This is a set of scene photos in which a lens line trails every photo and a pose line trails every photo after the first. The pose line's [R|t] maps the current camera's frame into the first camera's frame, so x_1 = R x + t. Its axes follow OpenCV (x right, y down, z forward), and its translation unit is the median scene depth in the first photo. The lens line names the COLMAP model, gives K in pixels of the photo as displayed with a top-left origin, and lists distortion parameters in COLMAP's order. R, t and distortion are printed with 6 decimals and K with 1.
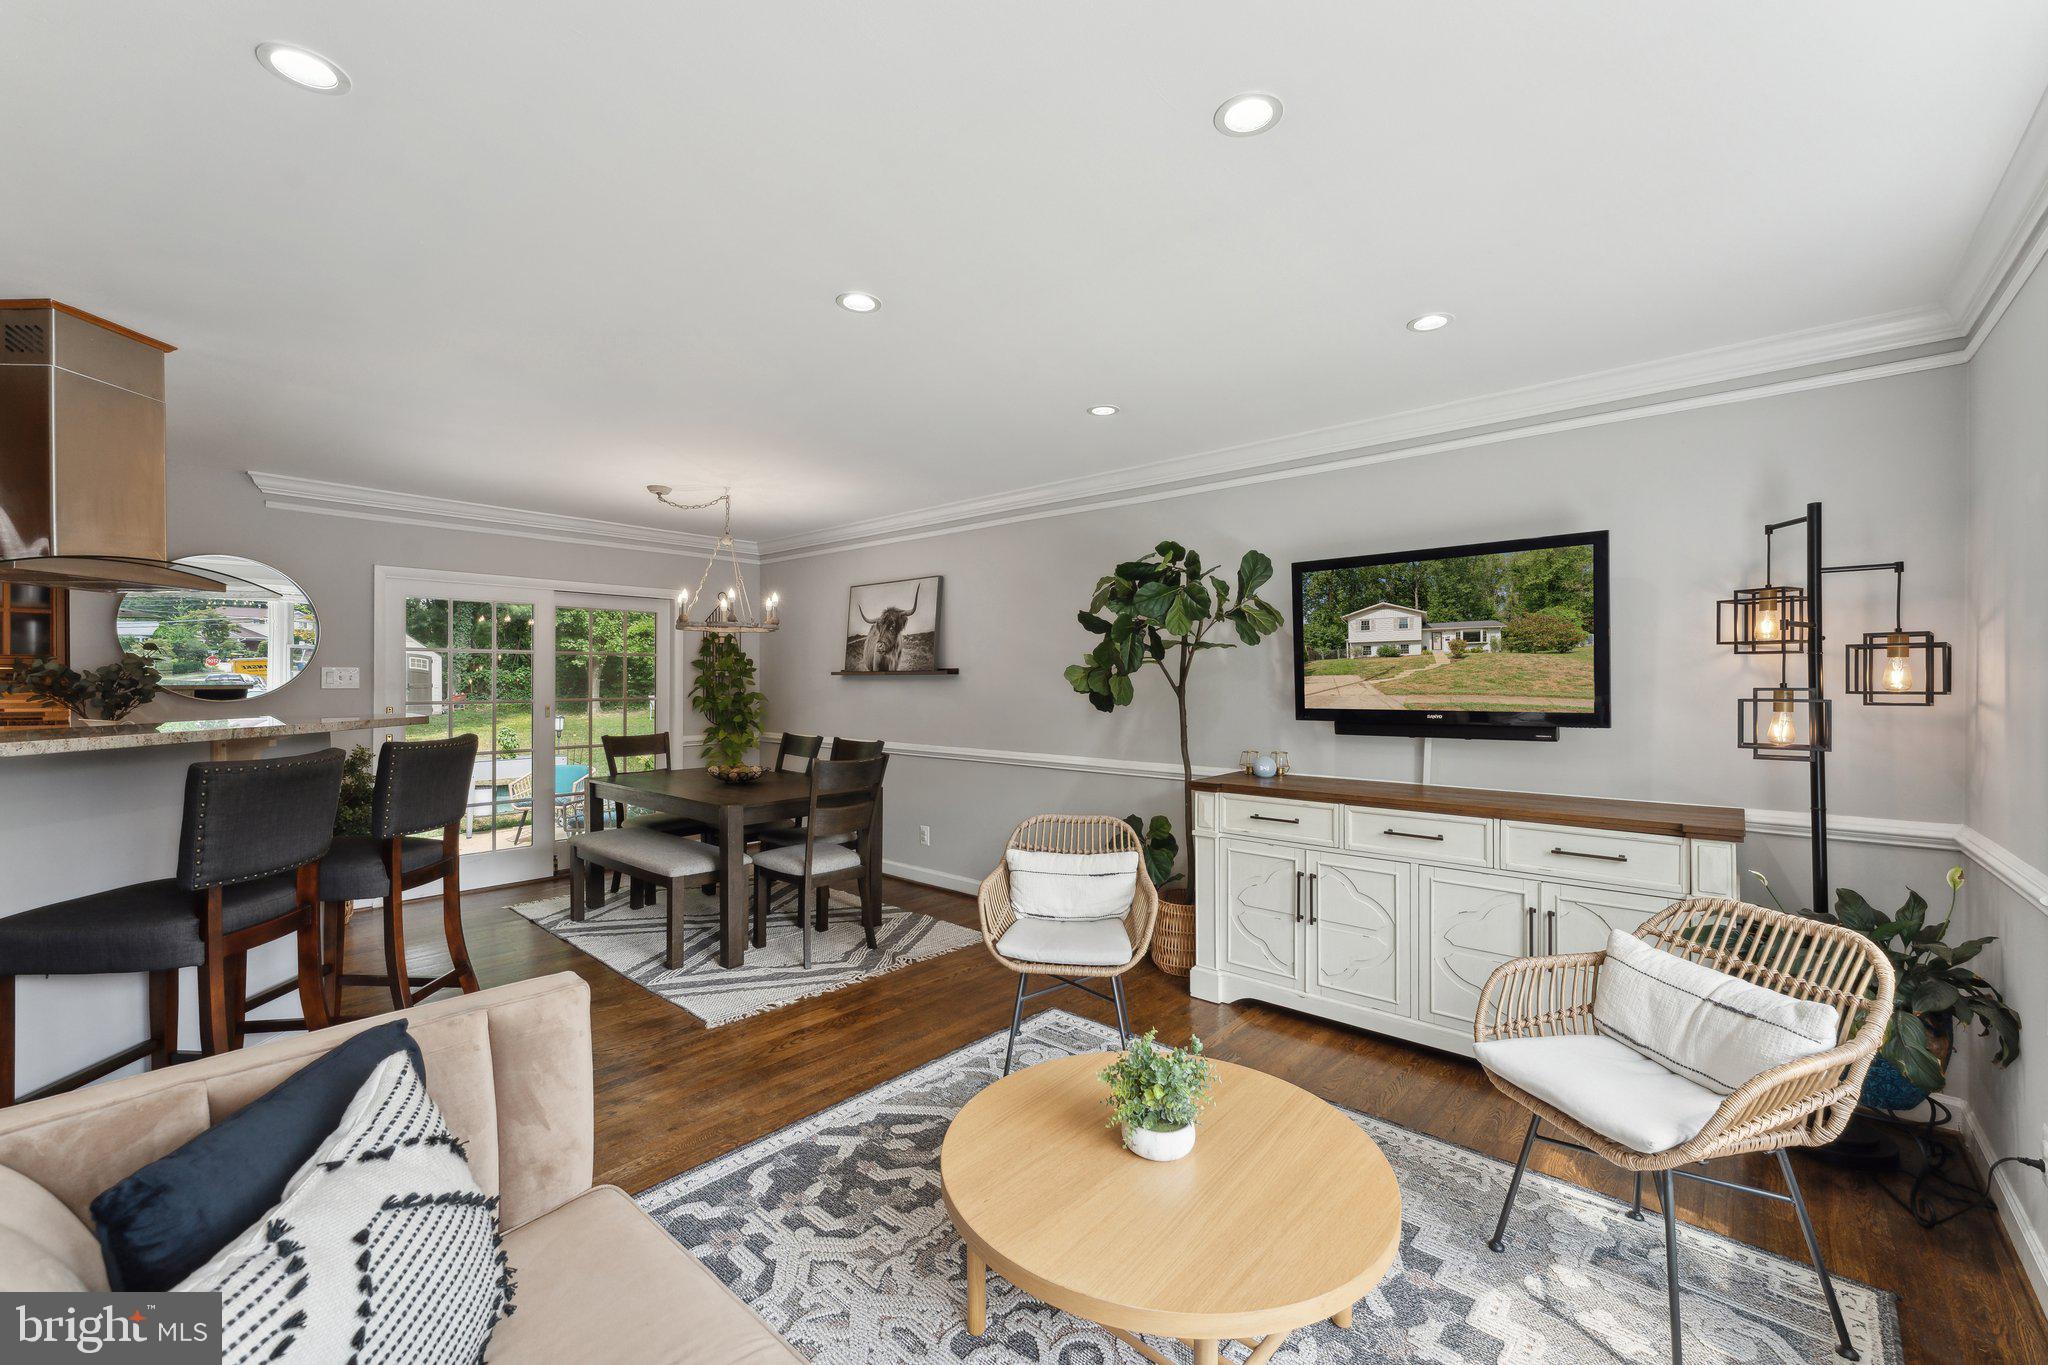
lens RADIAL K [[830.9, 0, 1028.5], [0, 830.9, 666.8], [0, 0, 1]] dist [-0.000183, -0.000342]
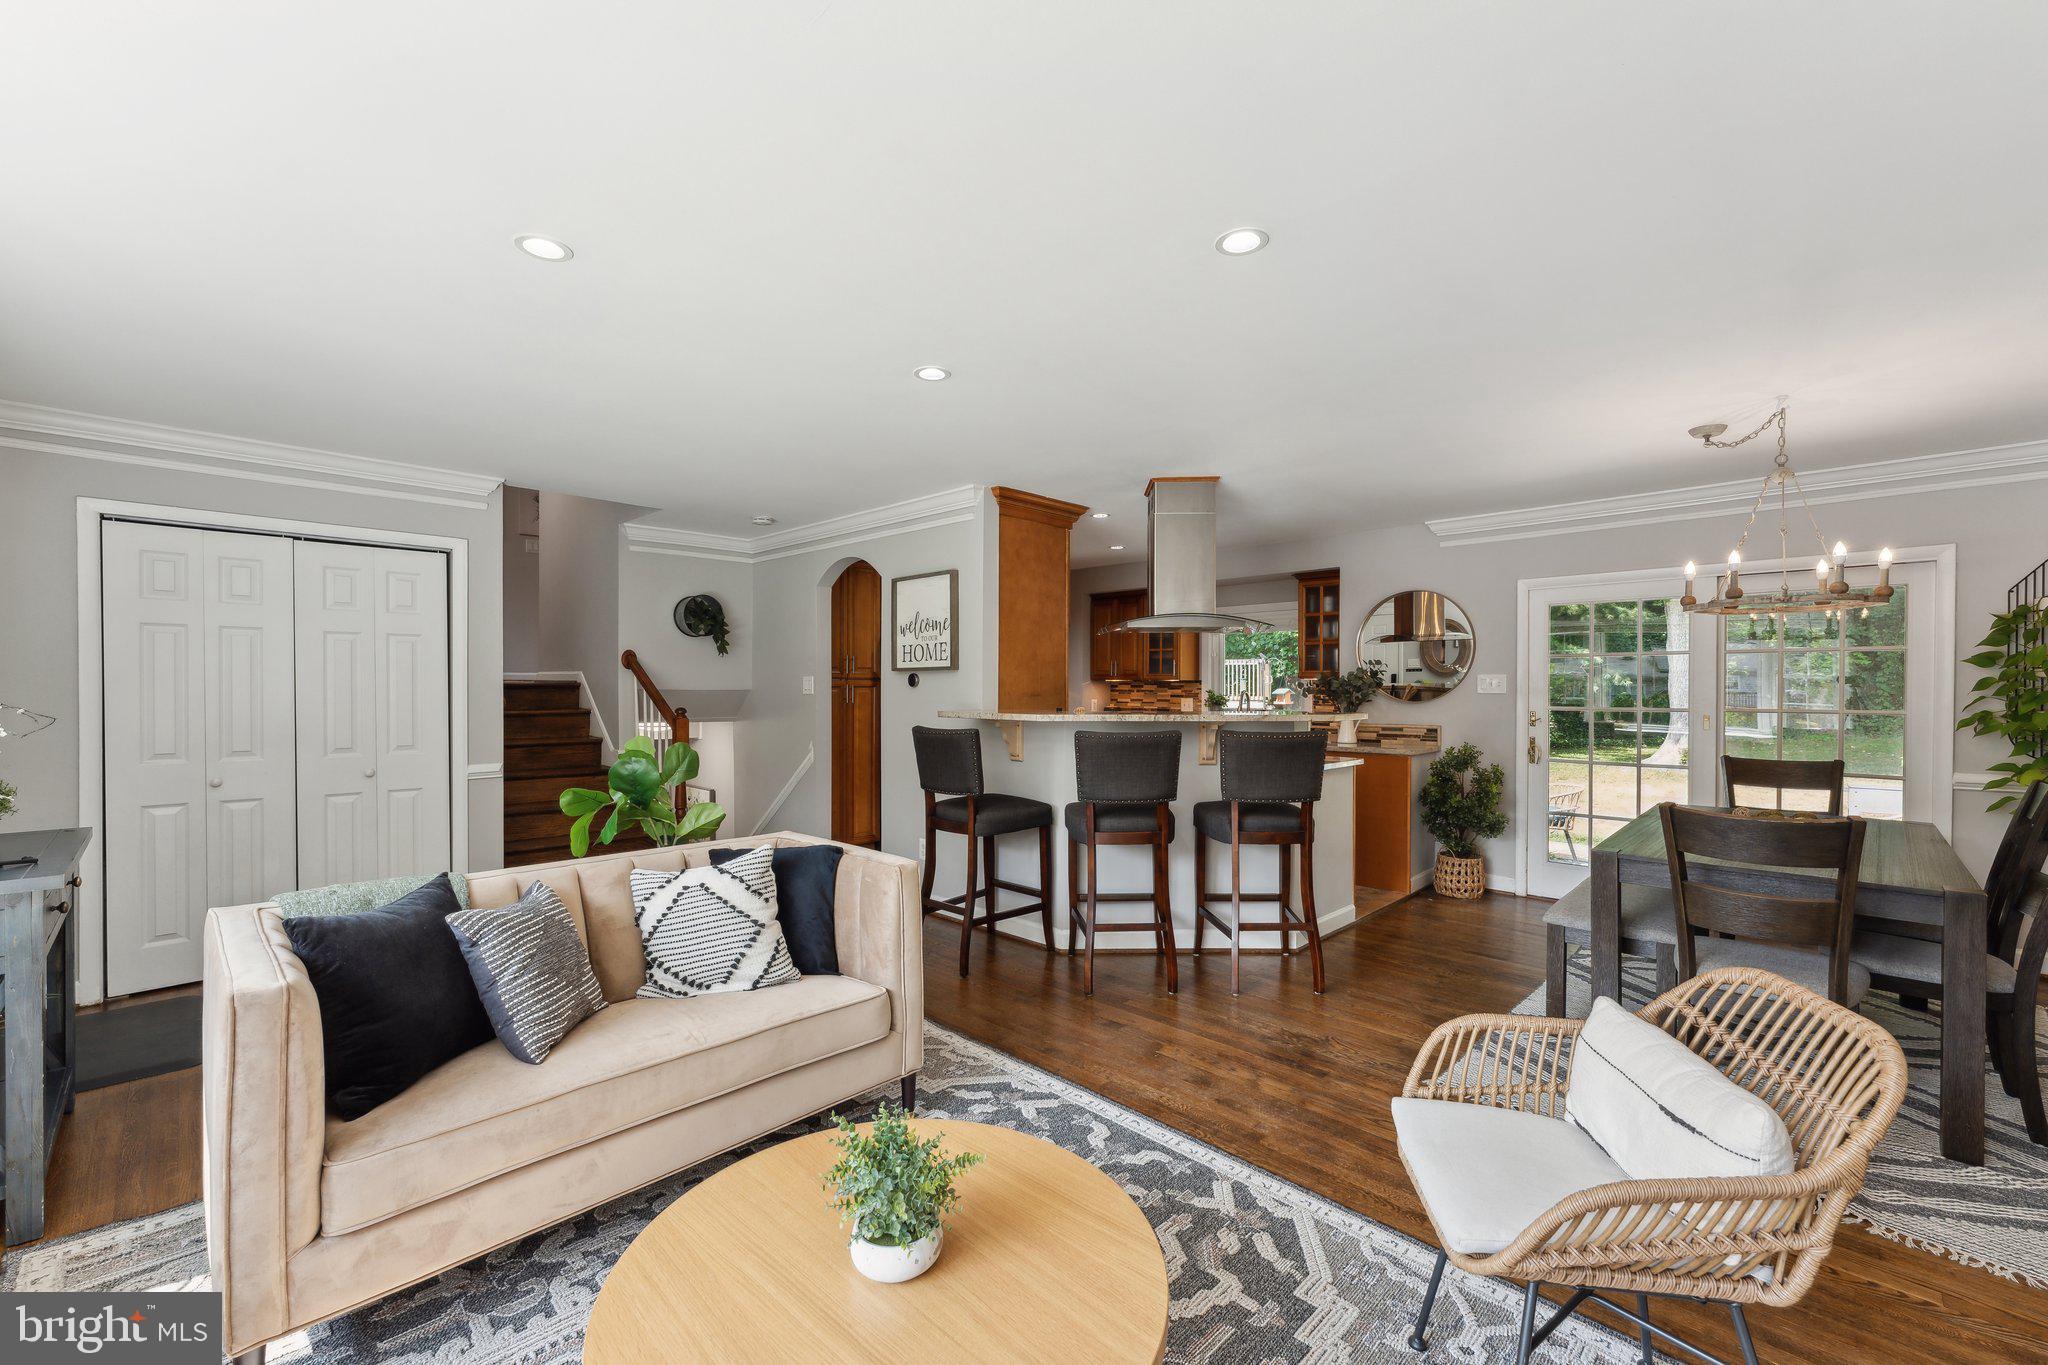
lens RADIAL K [[830.9, 0, 1030.6], [0, 830.9, 694.5], [0, 0, 1]] dist [-0.000183, -0.000342]
pose [[-0.057707, 0.007774, -0.998303, 0.500079], [0.017428, 0.999825, 0.006778, 0.012644], [0.998181, -0.017007, -0.057833, 0.627149]]
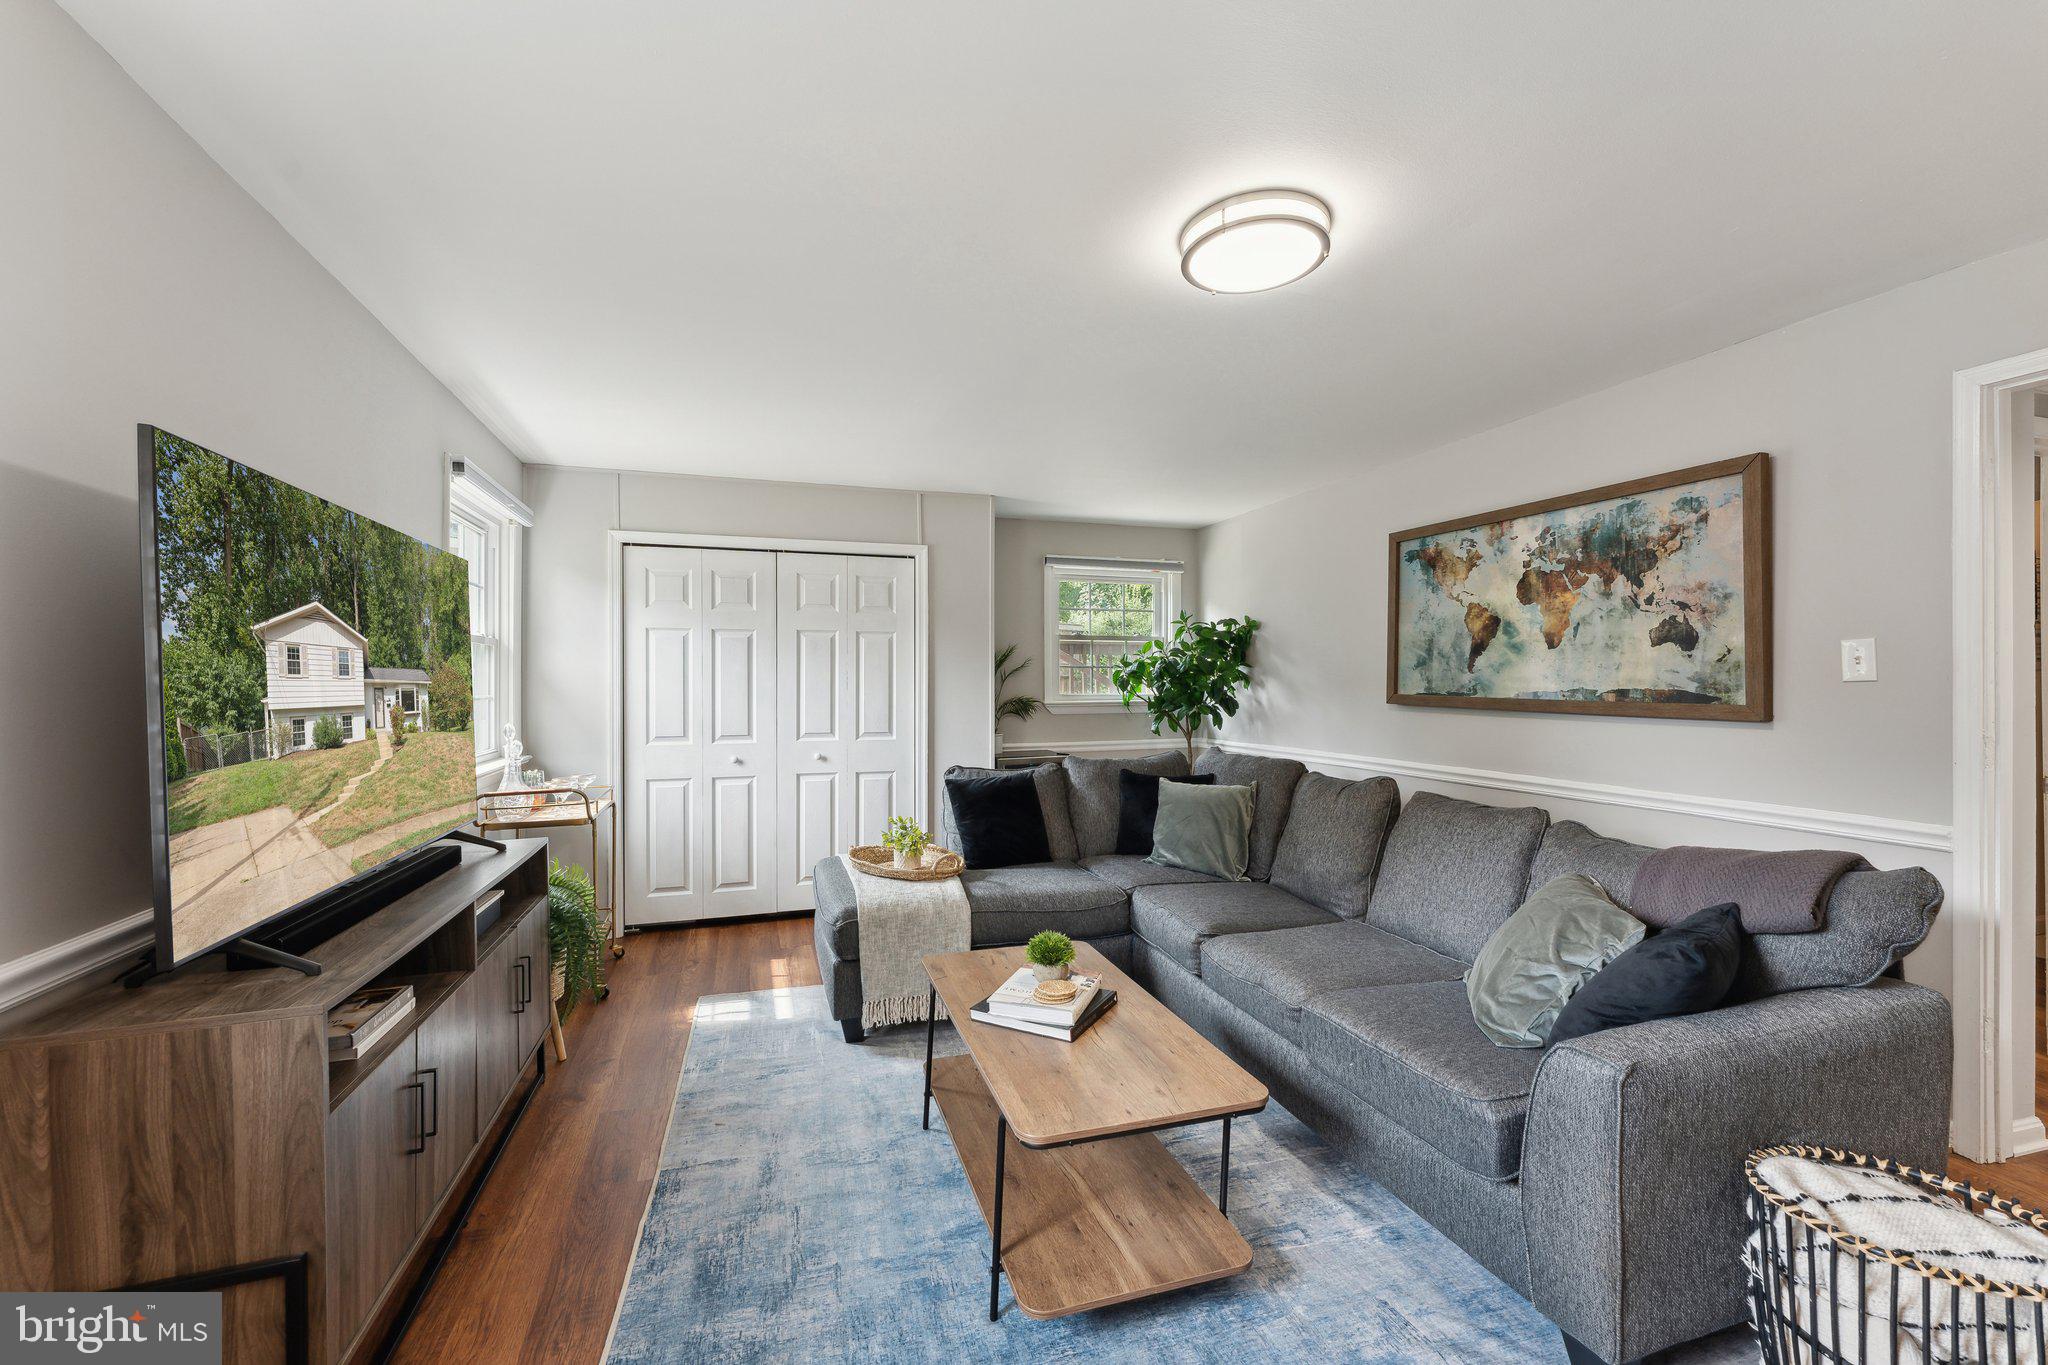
lens RADIAL K [[830.9, 0, 1037.1], [0, 830.9, 701.2], [0, 0, 1]] dist [-0.000183, -0.000342]
pose [[-0.867513, 0.005357, 0.497386, -0.040846], [0.007576, 0.999968, 0.002445, -0.032378], [-0.497357, 0.005889, -0.867526, 1.192879]]
